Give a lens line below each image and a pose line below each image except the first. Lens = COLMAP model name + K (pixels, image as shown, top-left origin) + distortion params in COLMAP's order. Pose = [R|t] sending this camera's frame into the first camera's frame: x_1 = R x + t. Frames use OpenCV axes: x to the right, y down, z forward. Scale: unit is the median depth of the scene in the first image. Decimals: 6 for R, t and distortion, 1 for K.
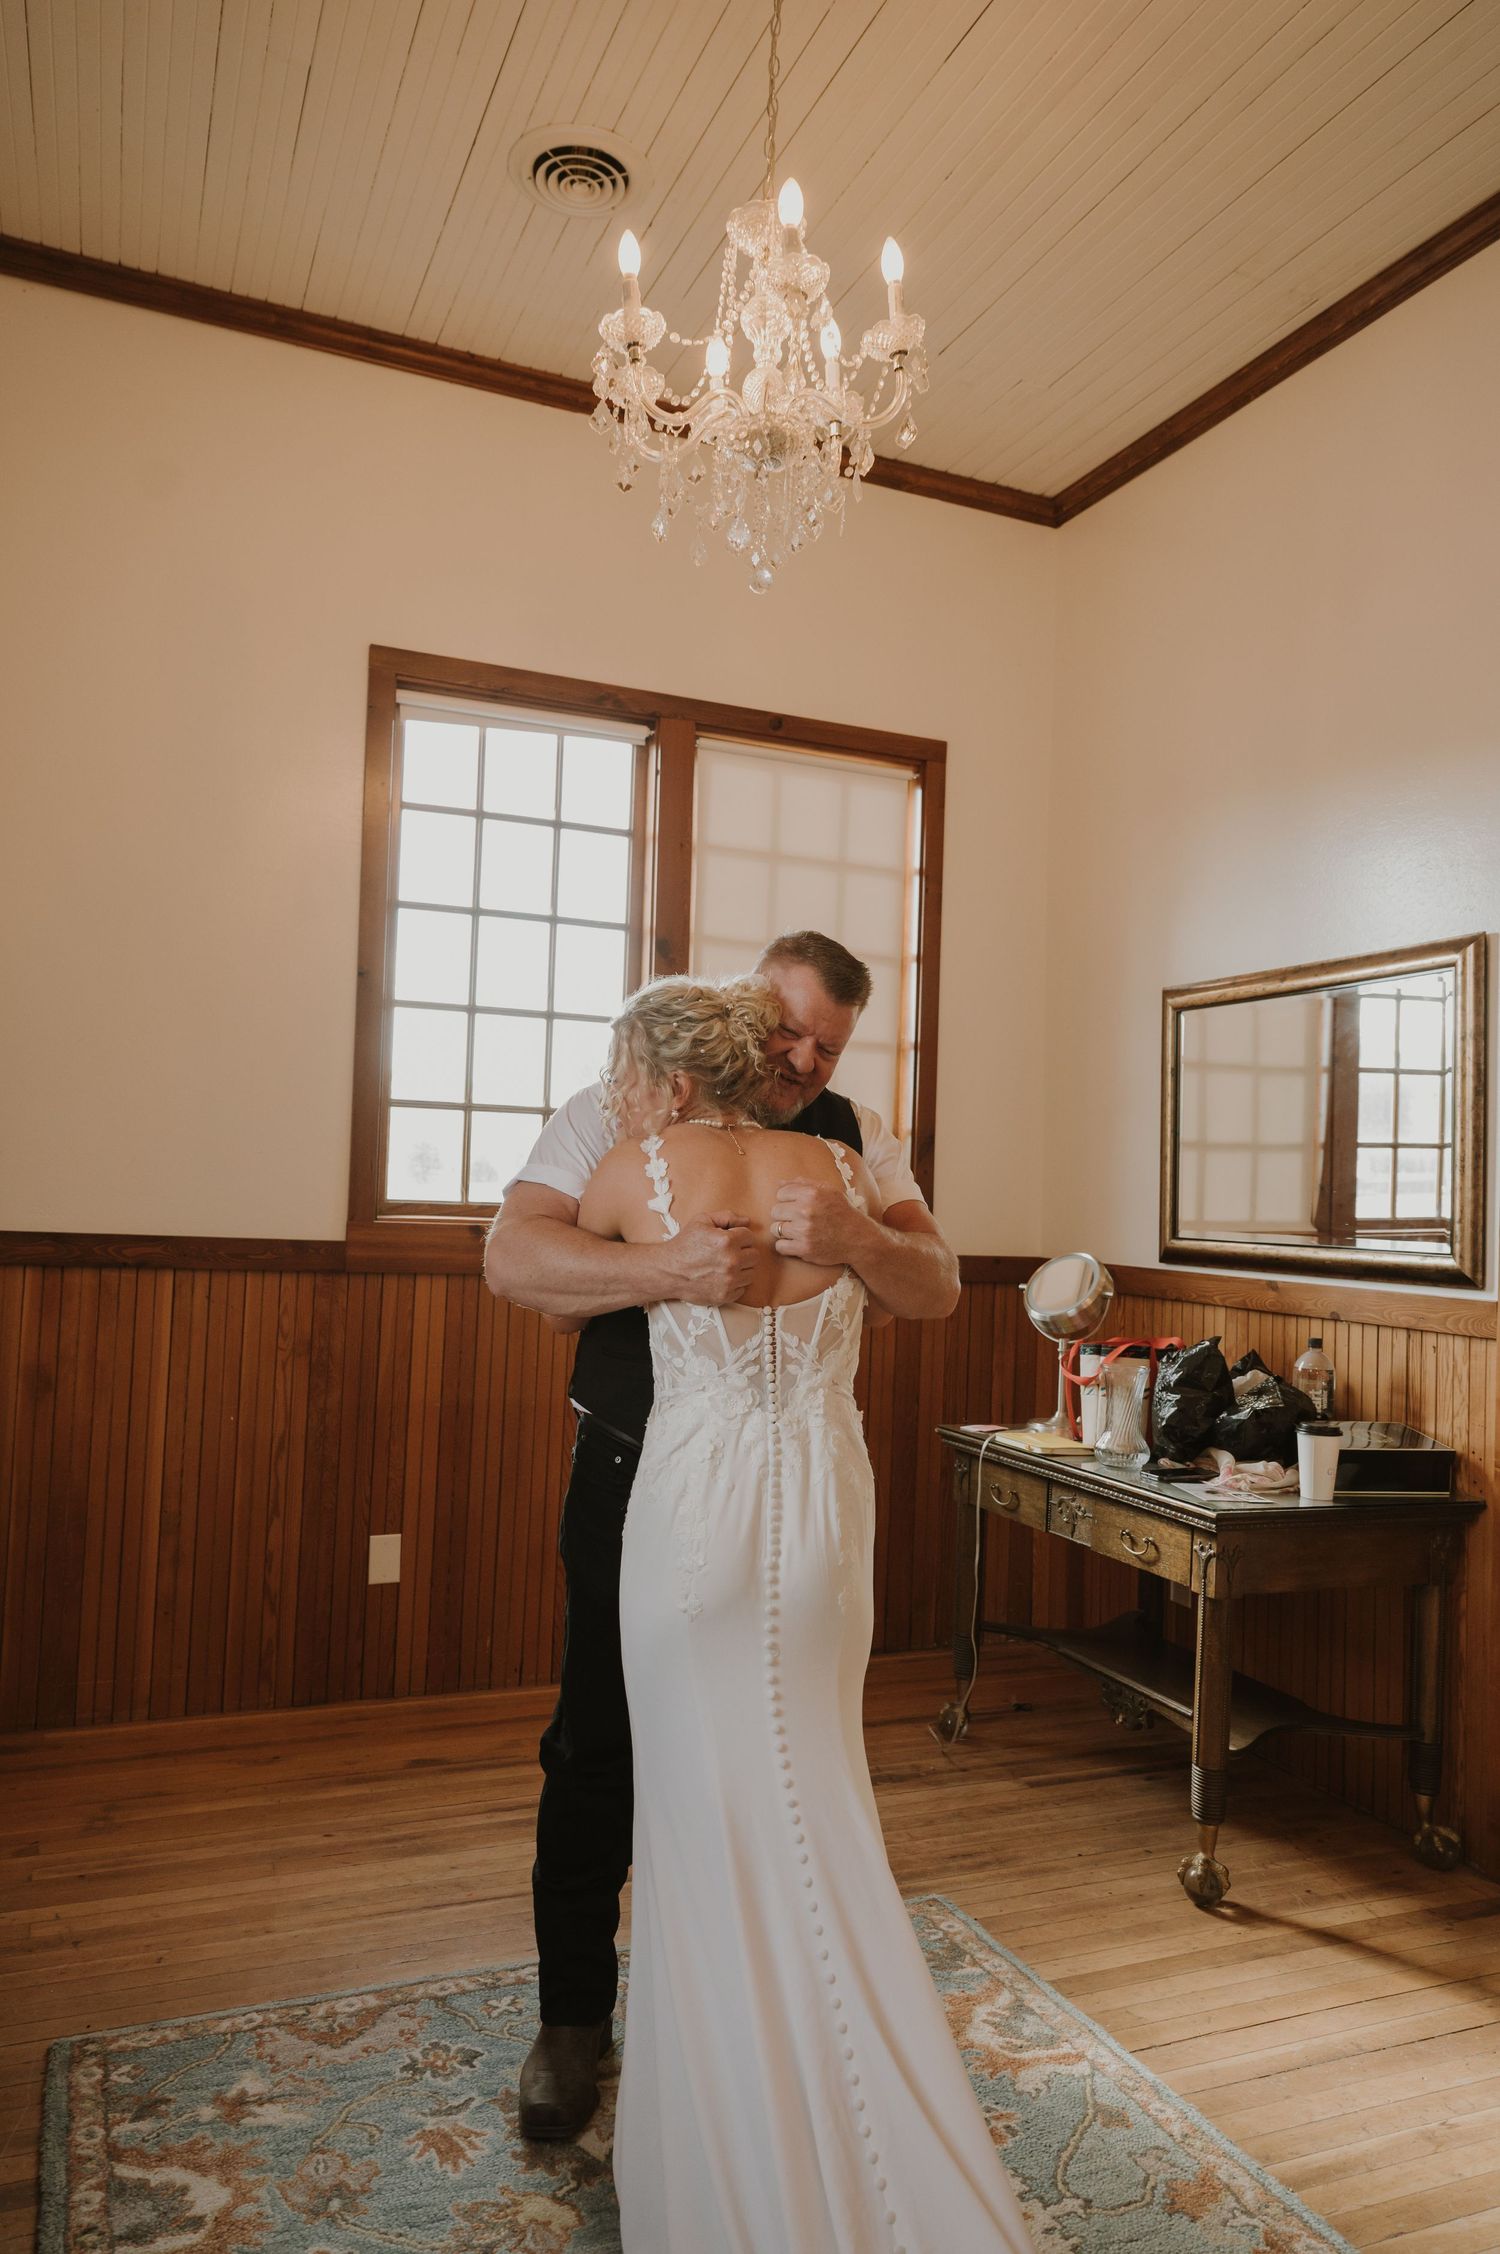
lens RADIAL K [[1551.4, 0, 739.4], [0, 1551.4, 1149.8], [0, 0, 1]] dist [-0.000876, -0.002011]
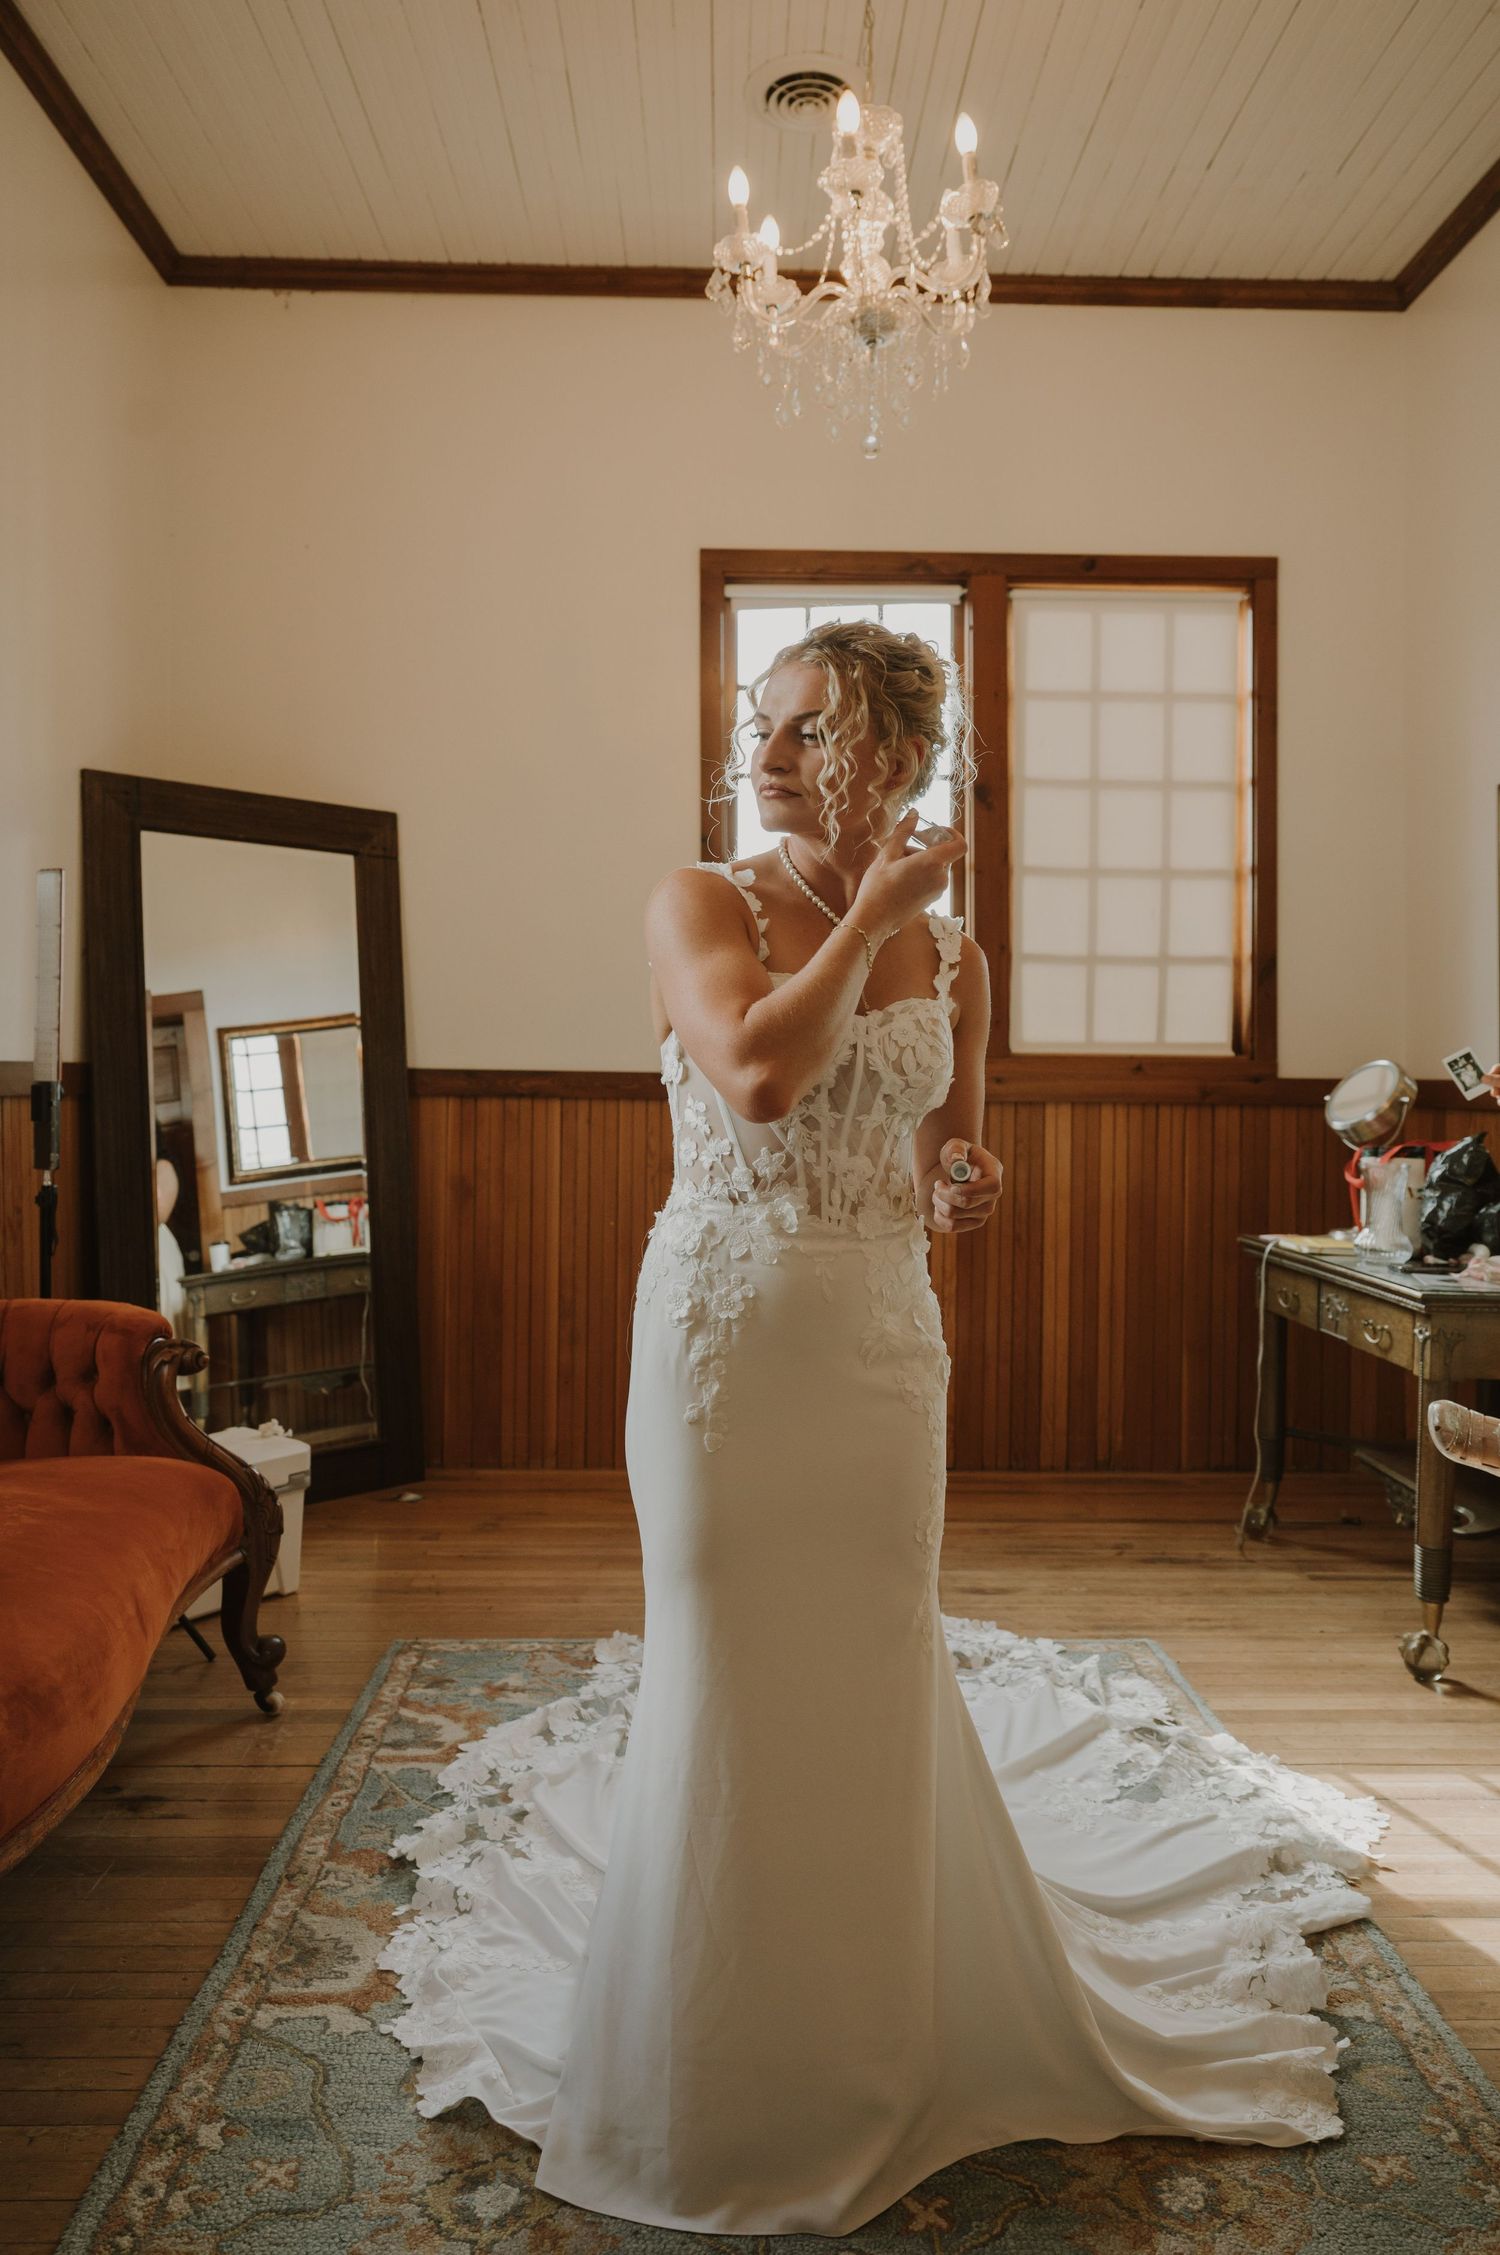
lens RADIAL K [[1590.8, 0, 748.6], [0, 1590.8, 1106.8], [0, 0, 1]] dist [-0.001691, 0.010119]
pose [[0.928090, -0.024119, -0.371574, 0.238116], [0.037381, 0.998894, 0.028530, 0.055808], [0.370475, -0.040368, 0.927965, -0.095176]]
